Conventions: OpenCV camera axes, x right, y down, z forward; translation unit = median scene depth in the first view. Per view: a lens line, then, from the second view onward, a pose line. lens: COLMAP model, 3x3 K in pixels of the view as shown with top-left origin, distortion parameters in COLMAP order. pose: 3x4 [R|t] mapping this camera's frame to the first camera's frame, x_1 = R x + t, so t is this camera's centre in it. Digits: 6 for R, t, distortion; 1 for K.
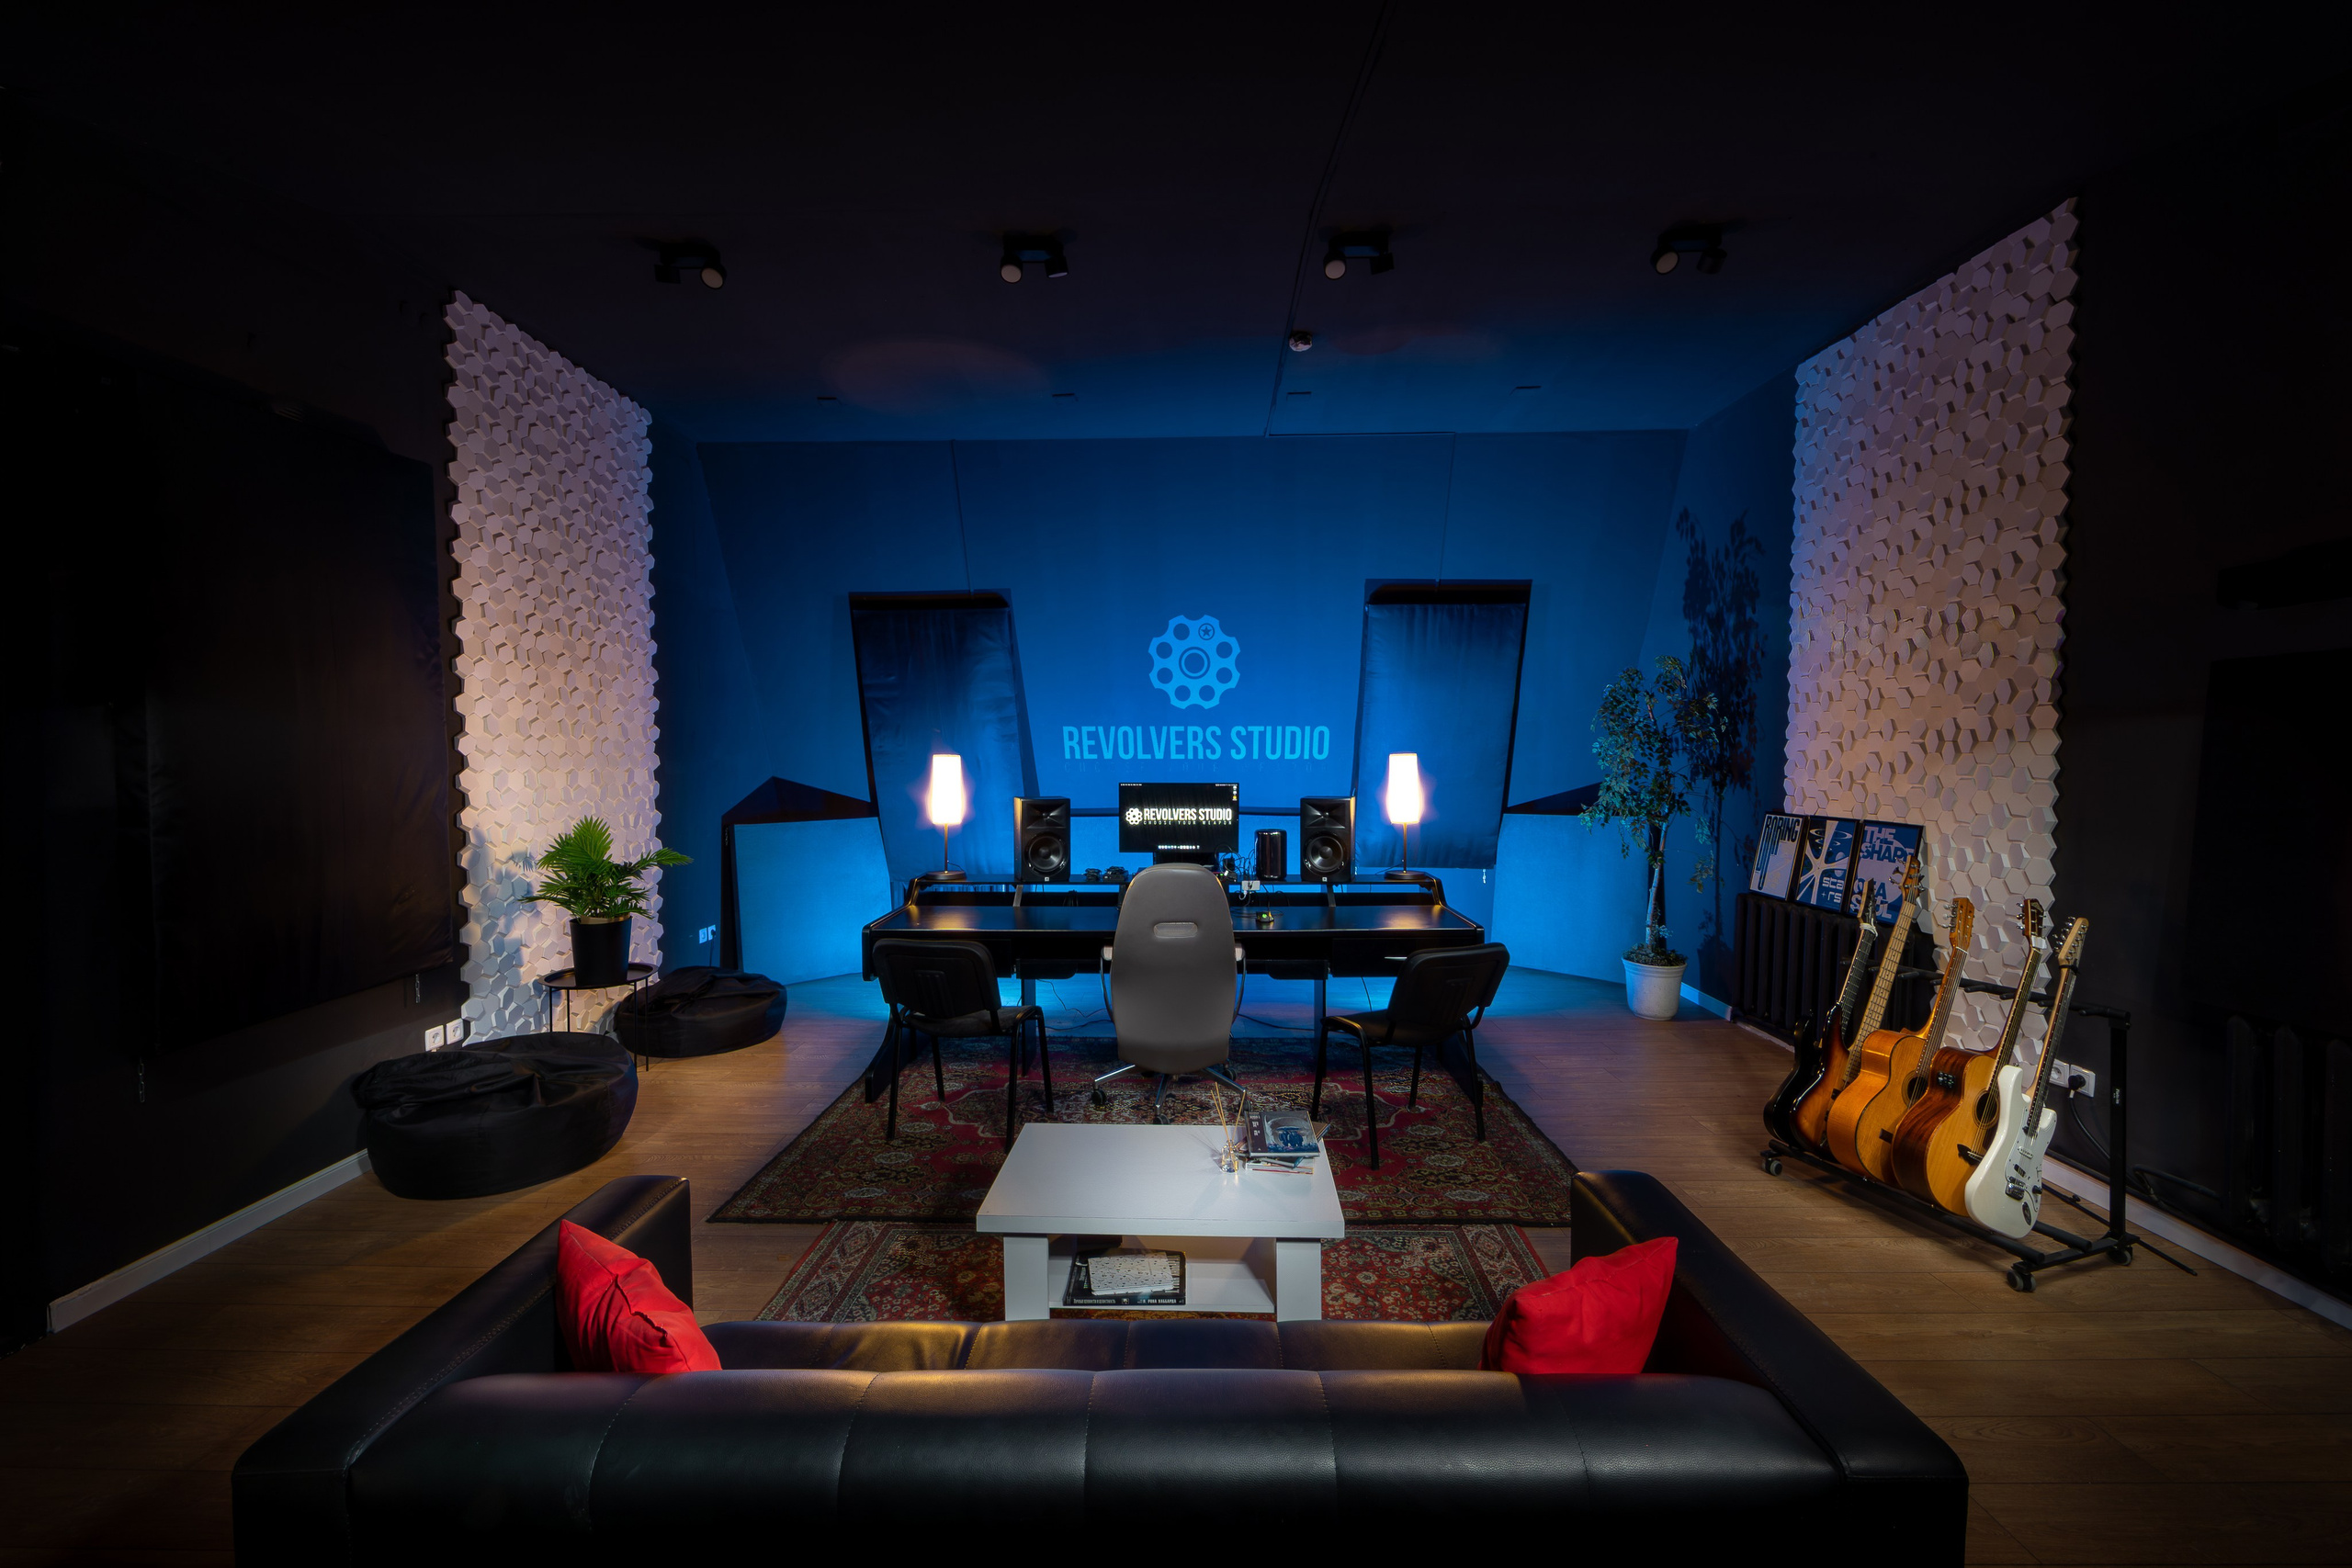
lens RADIAL K [[925.5, 0, 1170.0], [0, 925.5, 785.8], [0, 0, 1]] dist [-0.007997, 0.000918]
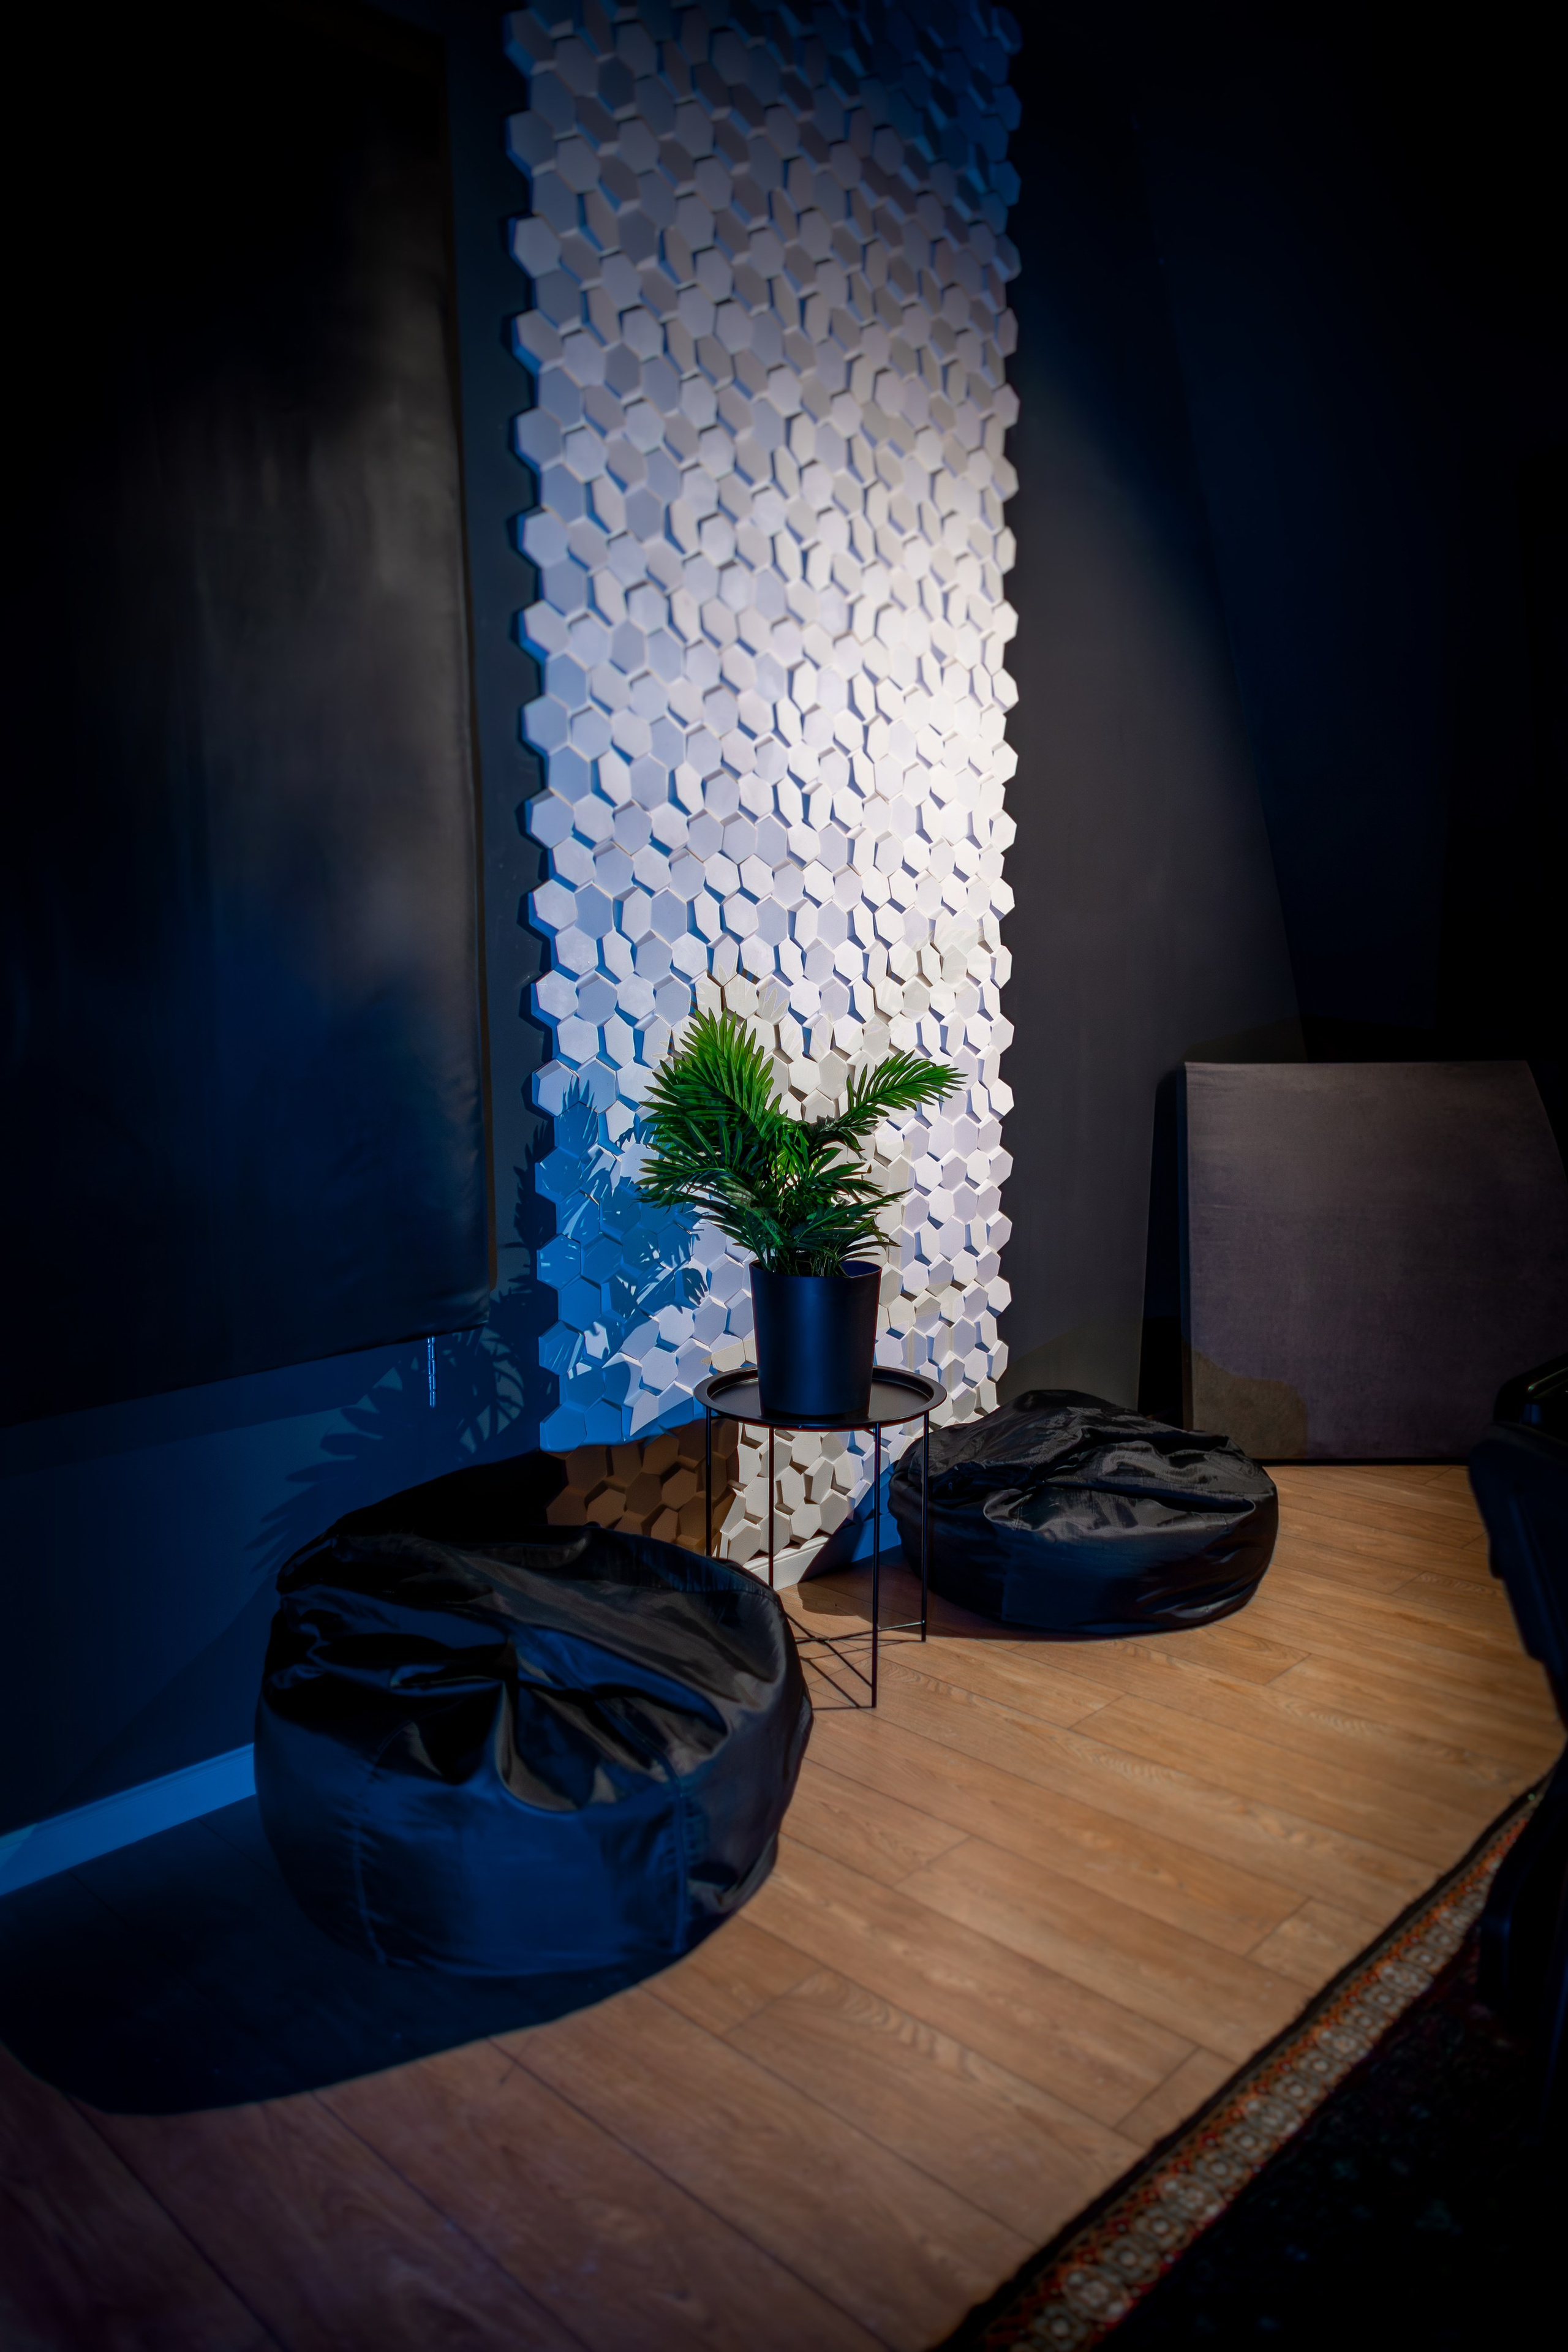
lens RADIAL K [[1585.2, 0, 799.4], [0, 1585.2, 1181.0], [0, 0, 1]] dist [0.019858, -0.008041]
pose [[0.737589, 0.068689, -0.671748, -0.158413], [-0.021602, 0.996704, 0.078198, 0.055246], [0.674905, -0.043167, 0.736641, 0.480092]]
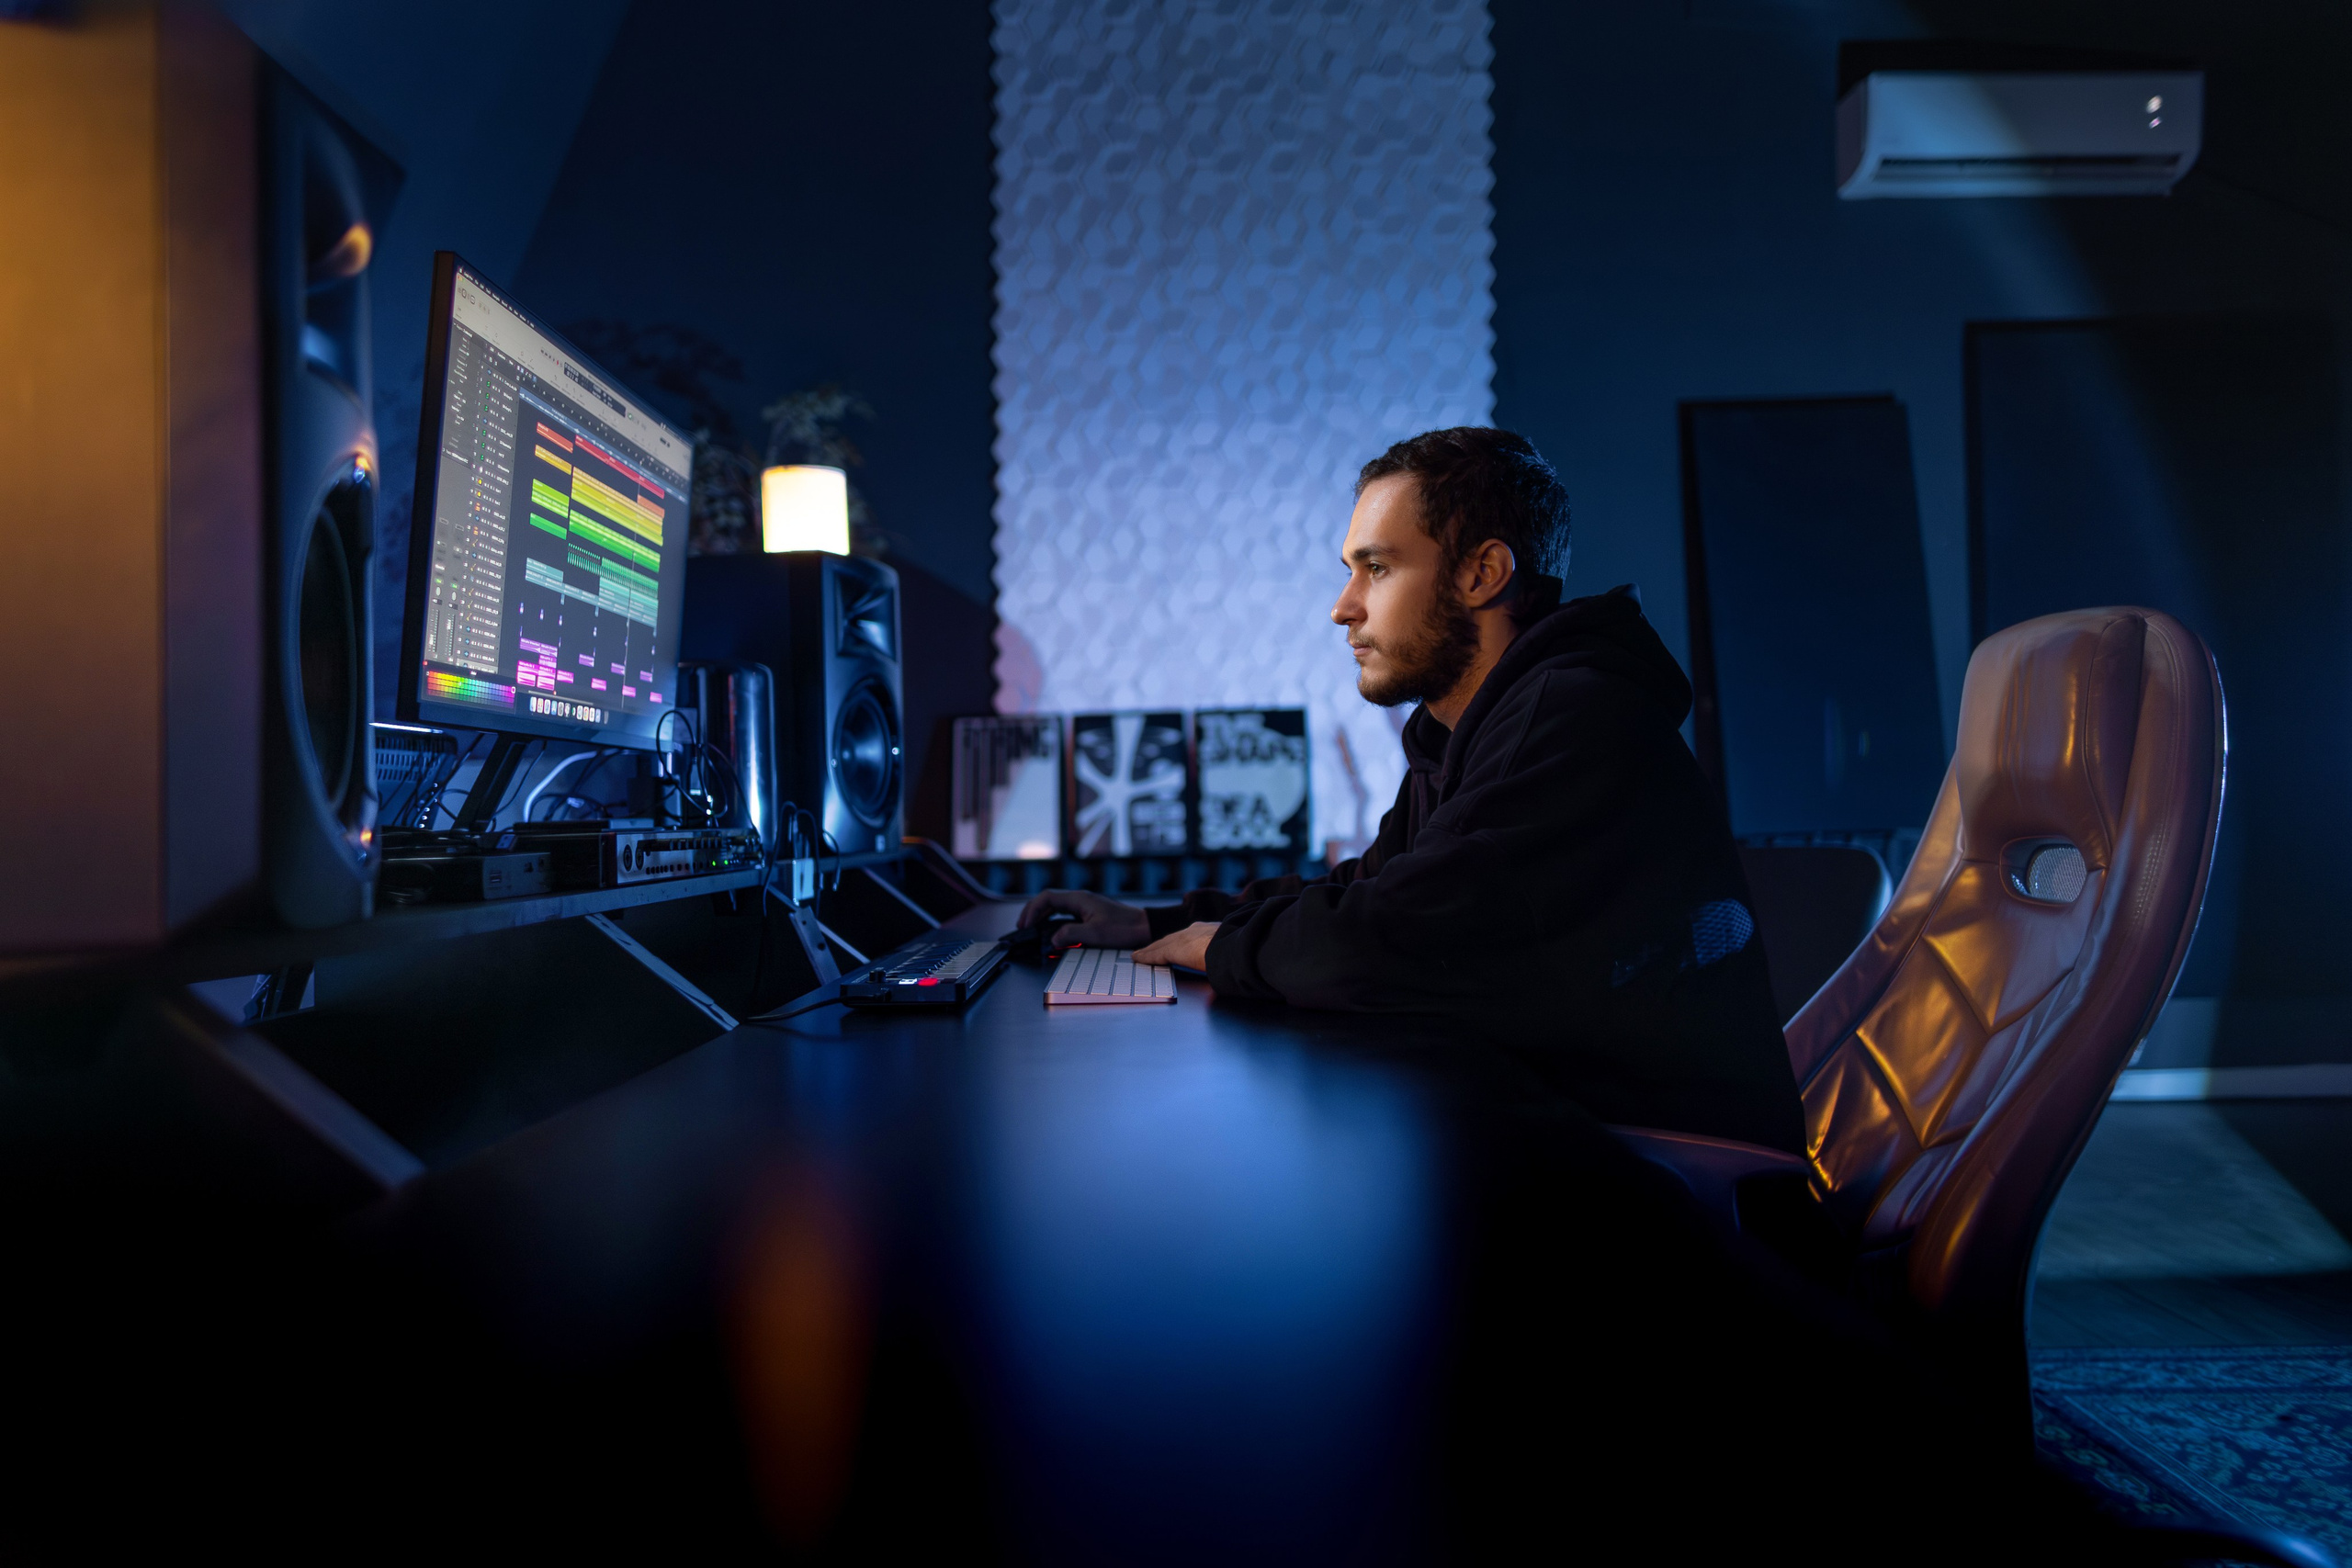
lens RADIAL K [[1585.1, 0, 1186.3], [0, 1585.1, 769.8], [0, 0, 1]] dist [0.019858, -0.008041]
pose [[-0.027697, 0.029914, 0.999169, -0.349567], [0.059769, 0.997813, -0.028217, 0.105727], [-0.997828, 0.058938, -0.029424, 0.988978]]
